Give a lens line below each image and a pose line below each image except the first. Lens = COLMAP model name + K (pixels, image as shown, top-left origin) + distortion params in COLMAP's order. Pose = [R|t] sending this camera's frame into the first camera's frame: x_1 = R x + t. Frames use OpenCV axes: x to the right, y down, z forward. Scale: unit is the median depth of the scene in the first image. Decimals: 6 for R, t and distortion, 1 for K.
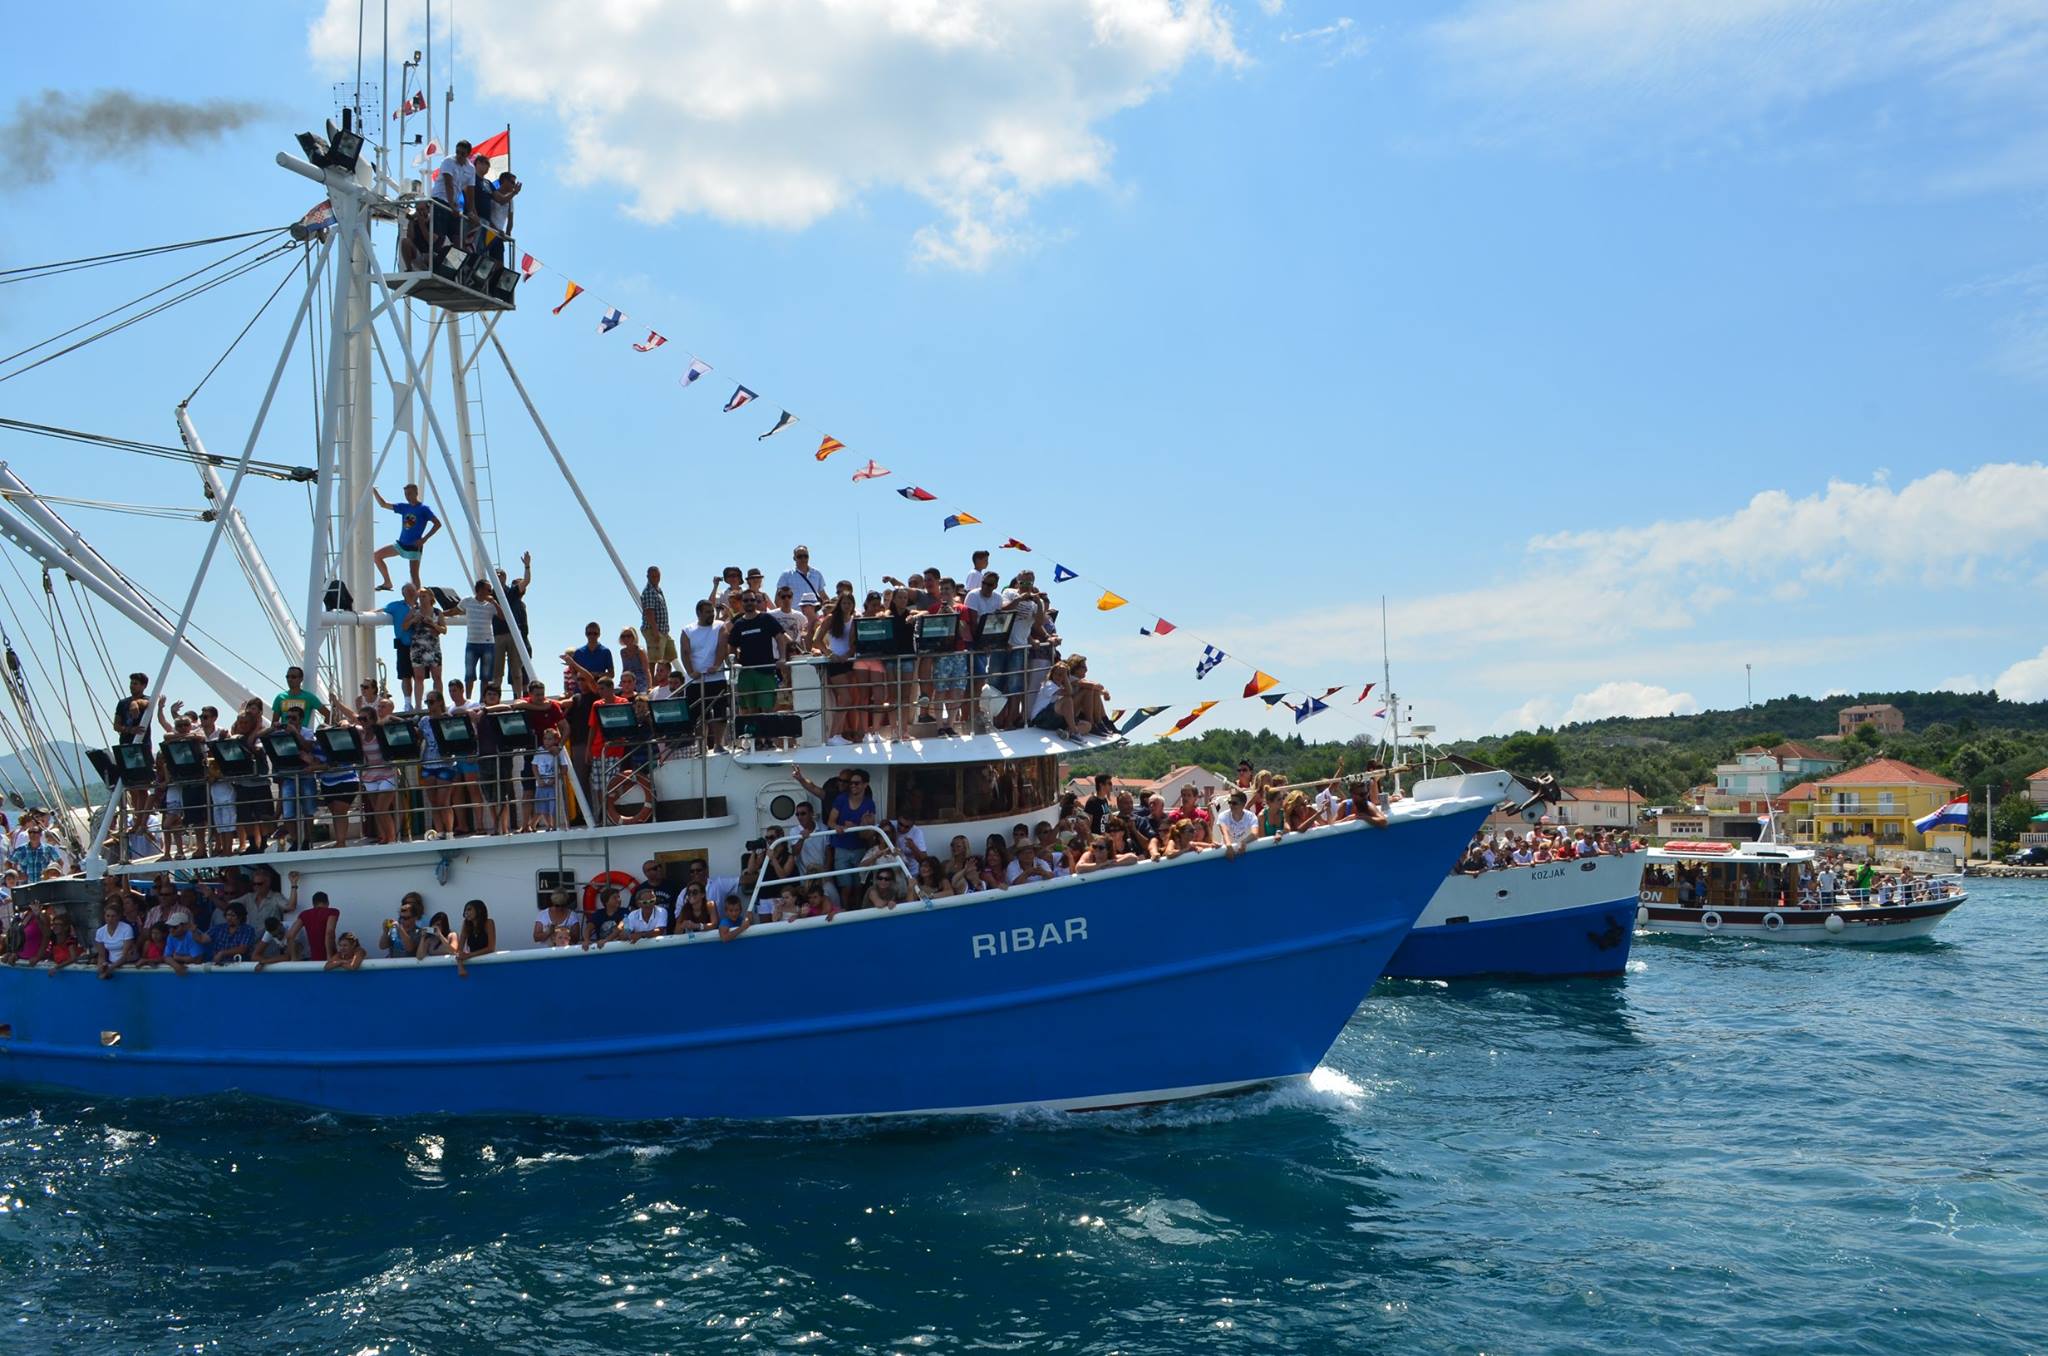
lens RADIAL K [[1776.4, 0, 1023.3], [0, 1776.4, 629.9], [0, 0, 1]] dist [-0.088540, 0.000090]
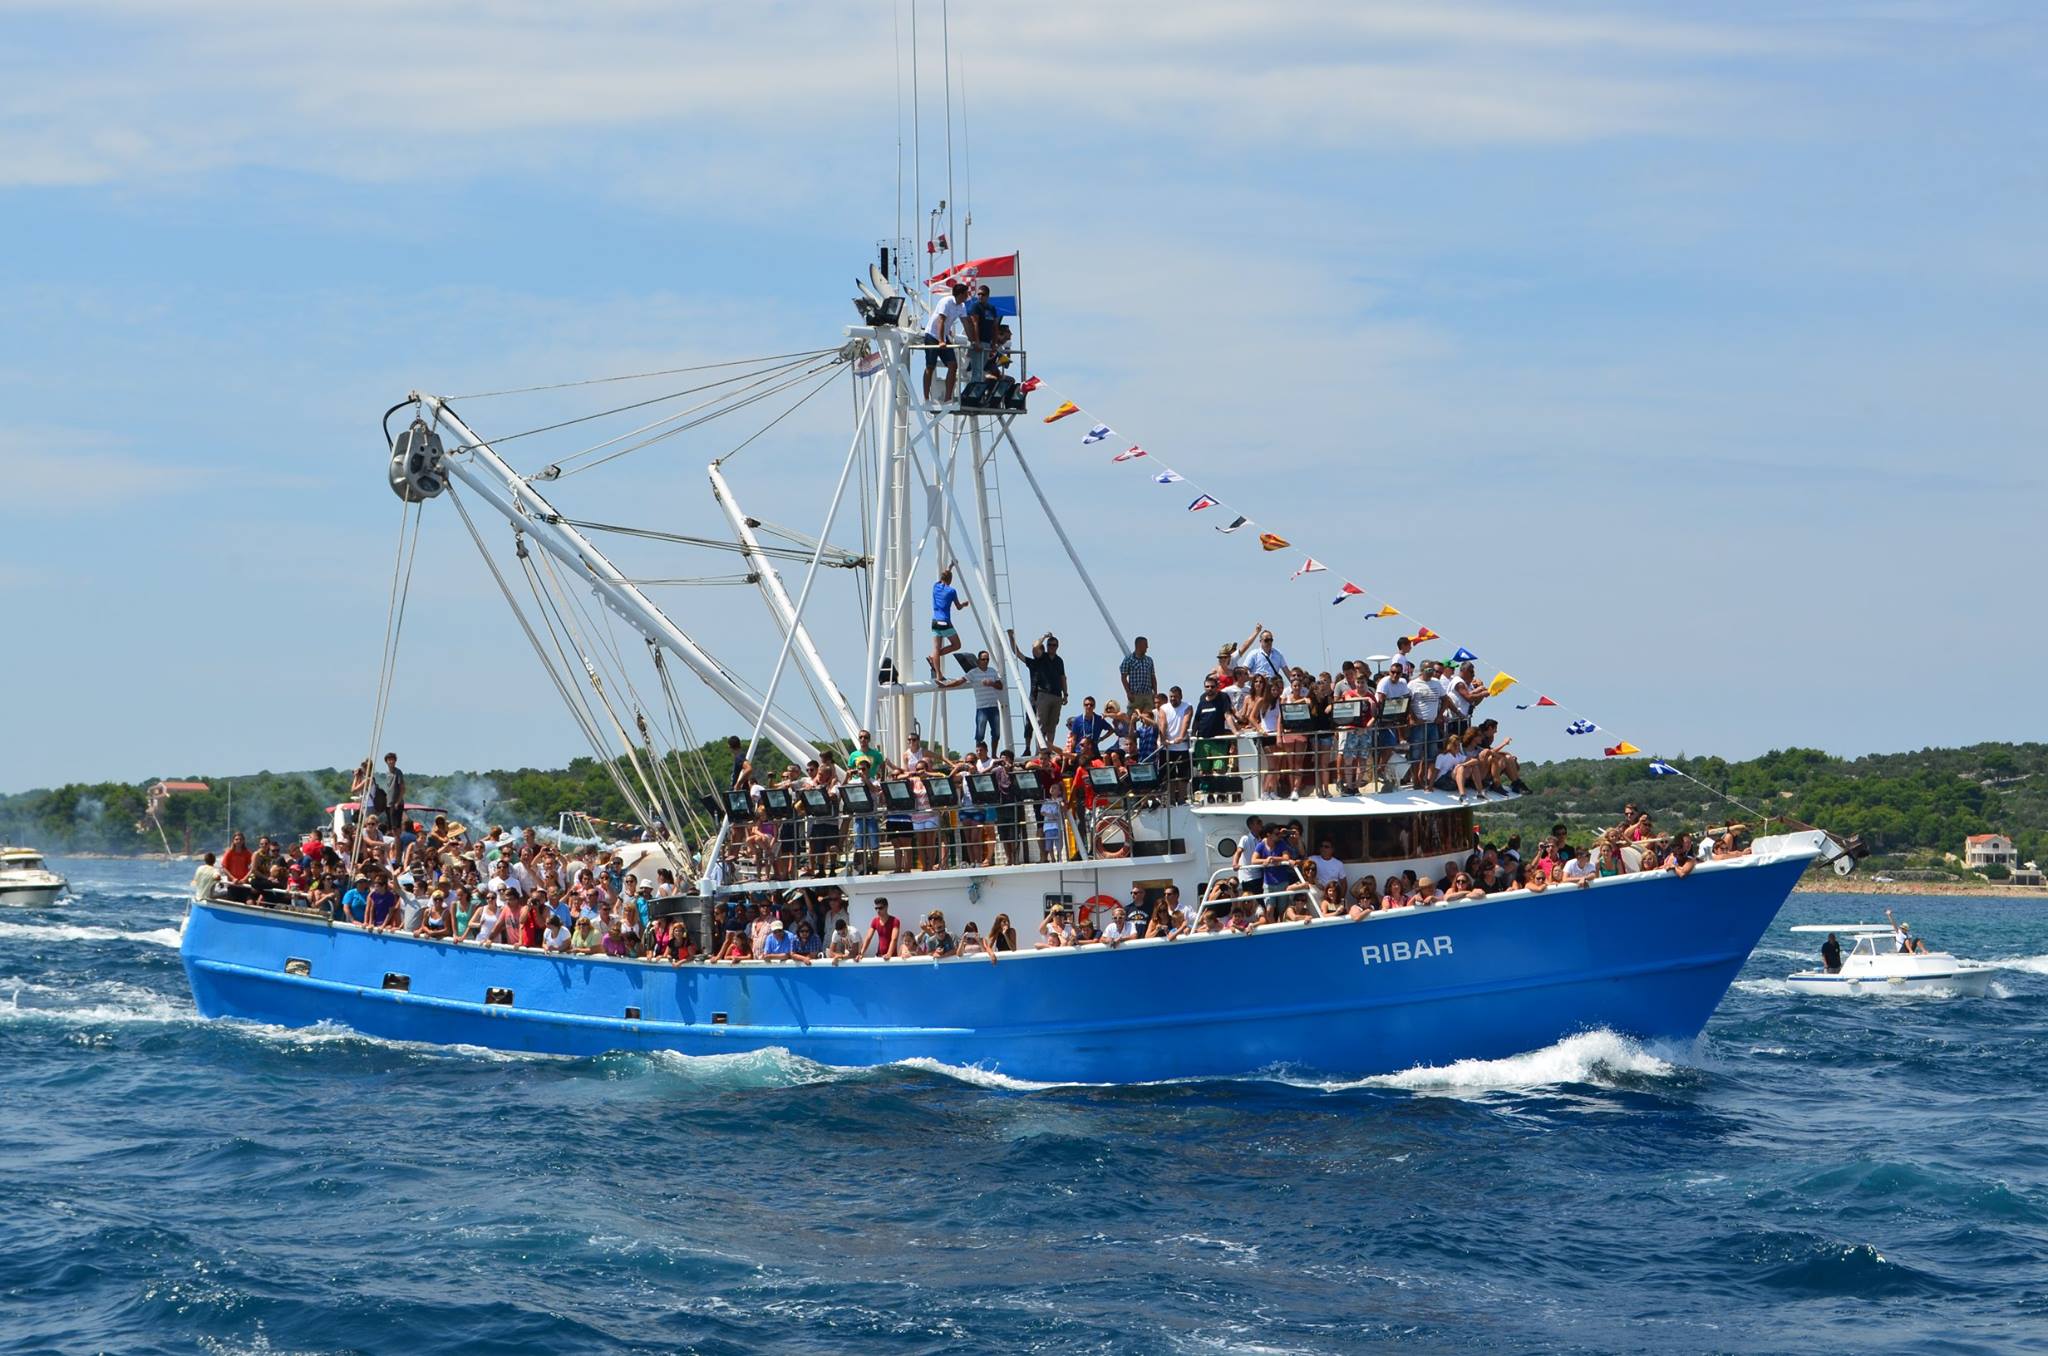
lens RADIAL K [[1776.4, 0, 1023.3], [0, 1776.4, 629.9], [0, 0, 1]] dist [-0.088540, 0.000090]
pose [[0.960111, -0.008360, -0.279495, 0.077771], [0.000867, 0.999637, -0.026923, -0.022724], [0.279619, 0.025607, 0.959770, -0.269356]]
